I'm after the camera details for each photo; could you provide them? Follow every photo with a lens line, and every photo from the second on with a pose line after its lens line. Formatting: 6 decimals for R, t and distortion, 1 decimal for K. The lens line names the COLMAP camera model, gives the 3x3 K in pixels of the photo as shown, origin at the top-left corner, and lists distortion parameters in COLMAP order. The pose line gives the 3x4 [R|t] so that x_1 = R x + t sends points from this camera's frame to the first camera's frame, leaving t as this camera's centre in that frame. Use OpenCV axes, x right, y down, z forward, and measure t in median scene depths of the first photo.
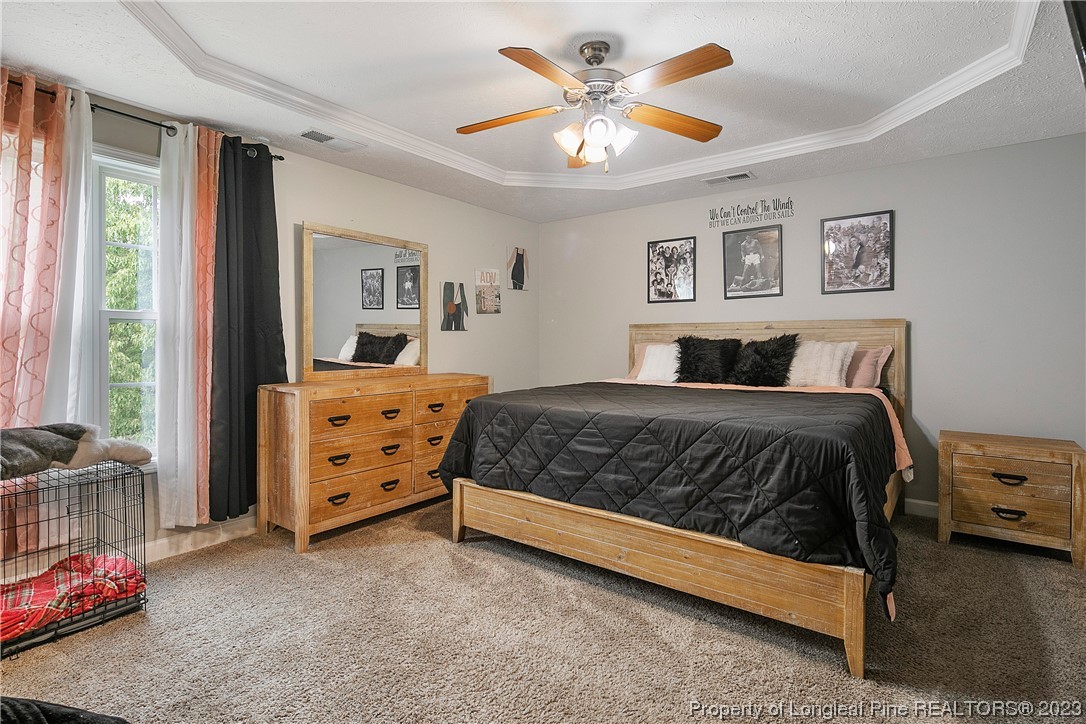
lens RADIAL K [[525.6, 0, 545.3], [0, 525.6, 345.7], [0, 0, 1]] dist [-0.002825, -0.000494]
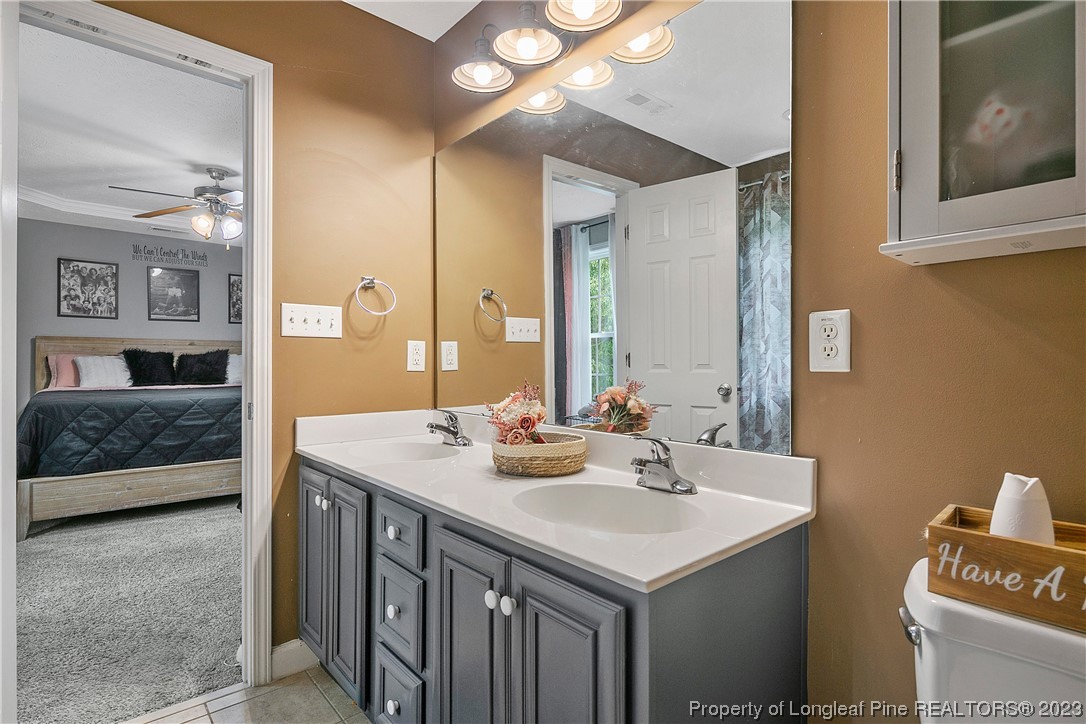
lens RADIAL K [[537.4, 0, 545.7], [0, 537.4, 359.2], [0, 0, 1]] dist [-0.001351, -0.000649]
pose [[0.197128, 0.005320, 0.980363, -0.729475], [0.003565, 0.999975, -0.006144, 0.015549], [-0.980371, 0.004706, 0.197104, -0.174997]]
